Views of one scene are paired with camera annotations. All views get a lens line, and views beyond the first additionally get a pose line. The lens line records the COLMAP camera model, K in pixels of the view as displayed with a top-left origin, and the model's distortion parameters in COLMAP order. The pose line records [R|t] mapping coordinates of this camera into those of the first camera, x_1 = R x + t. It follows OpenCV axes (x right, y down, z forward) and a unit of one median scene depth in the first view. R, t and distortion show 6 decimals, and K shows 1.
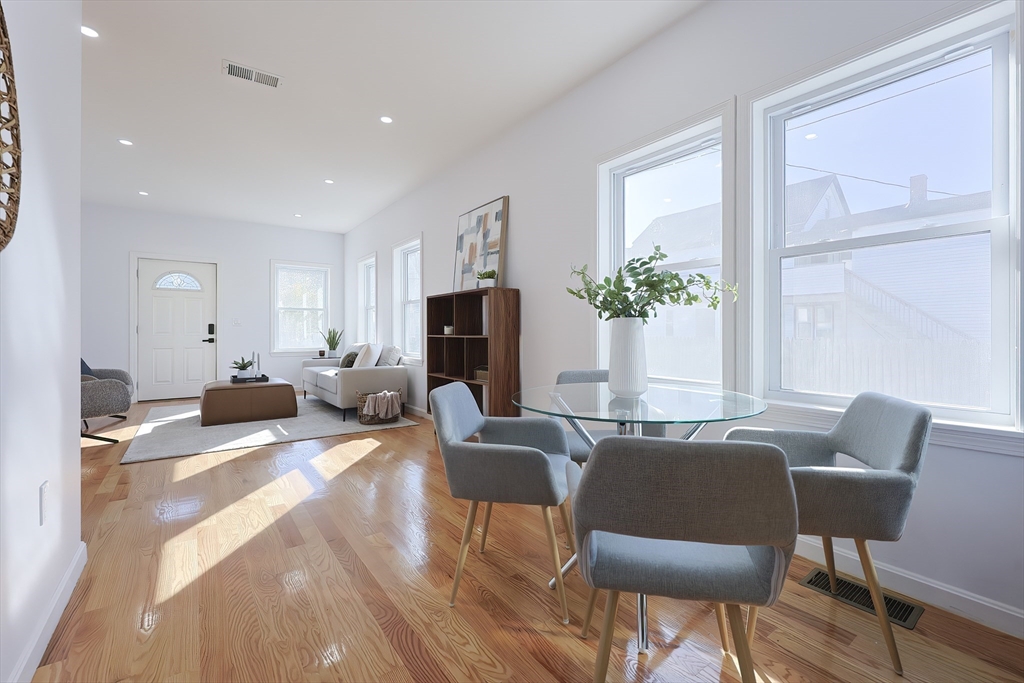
lens RADIAL K [[437.0, 0, 508.9], [0, 437.0, 330.5], [0, 0, 1]] dist [0.003890, 0.000791]
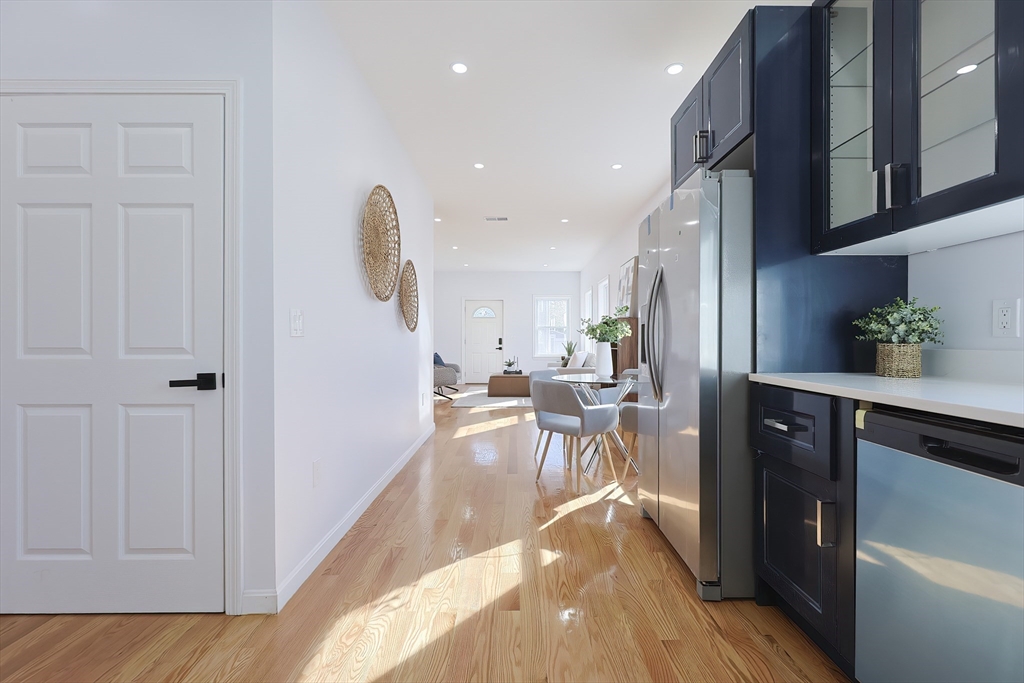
lens RADIAL K [[437.0, 0, 517.1], [0, 437.0, 338.3], [0, 0, 1]] dist [0.003890, 0.000791]
pose [[0.816199, -0.002815, -0.577764, 0.374514], [0.001158, 0.999994, -0.003235, -0.011571], [0.577770, 0.001971, 0.816197, -0.339954]]
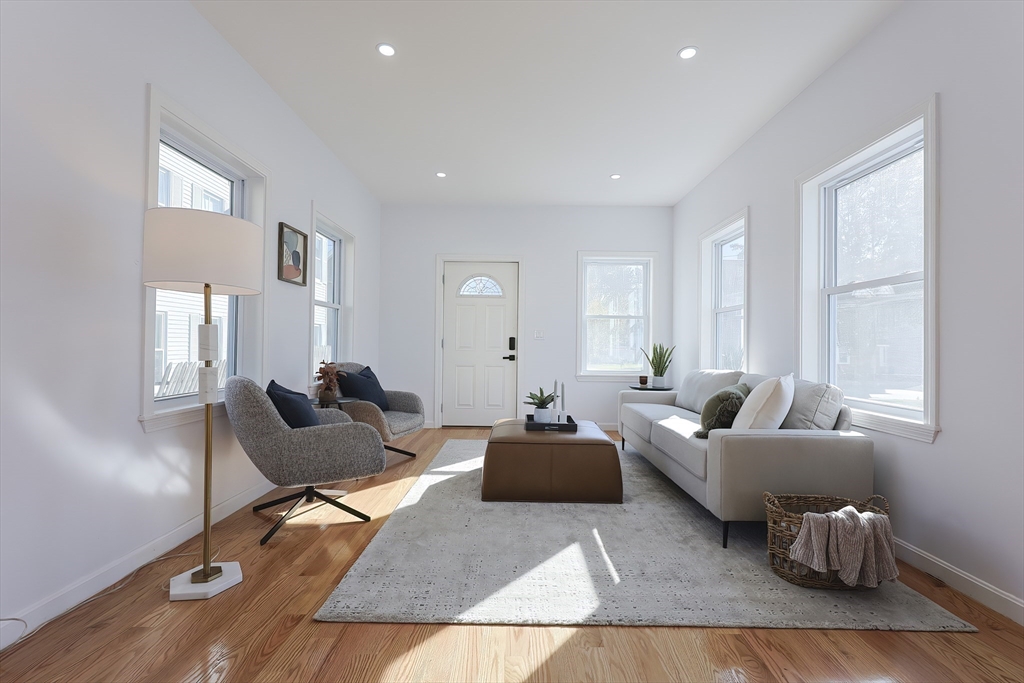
lens RADIAL K [[437.0, 0, 520.0], [0, 437.0, 339.7], [0, 0, 1]] dist [0.003890, 0.000791]
pose [[0.815083, 0.001538, -0.579342, -0.262972], [-0.010602, 0.999869, -0.012262, -0.001030], [0.579247, 0.016137, 0.814992, 0.459261]]
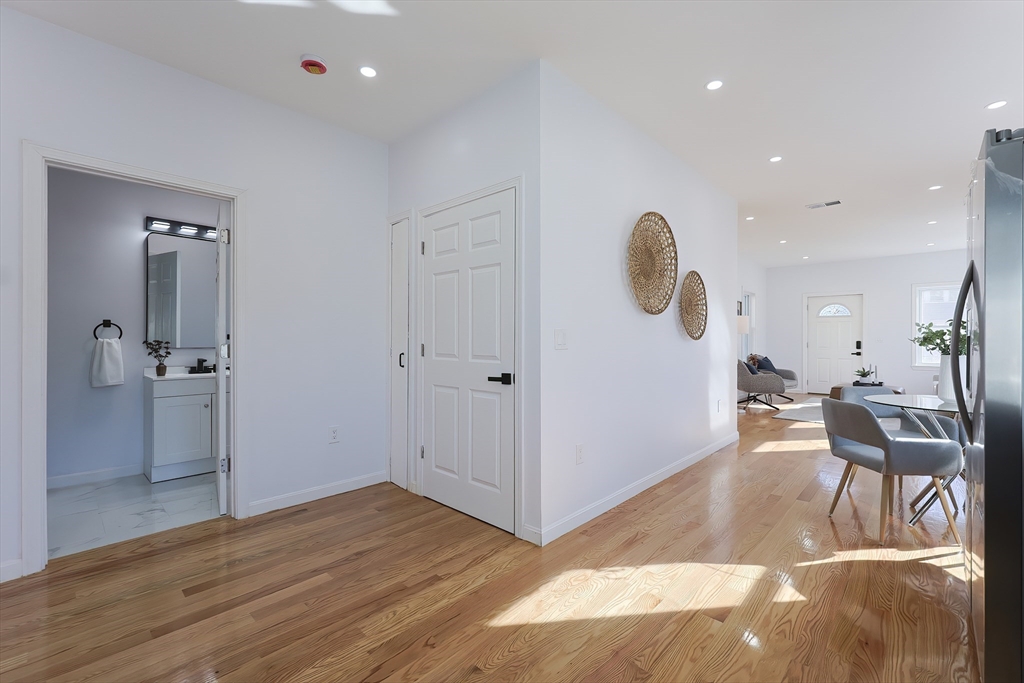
lens RADIAL K [[437.0, 0, 531.5], [0, 437.0, 336.7], [0, 0, 1]] dist [0.003890, 0.000791]
pose [[0.216307, -0.002124, -0.976323, 0.484700], [-0.003345, 0.999990, -0.002916, -0.026873], [0.976320, 0.003897, 0.216298, -0.286909]]
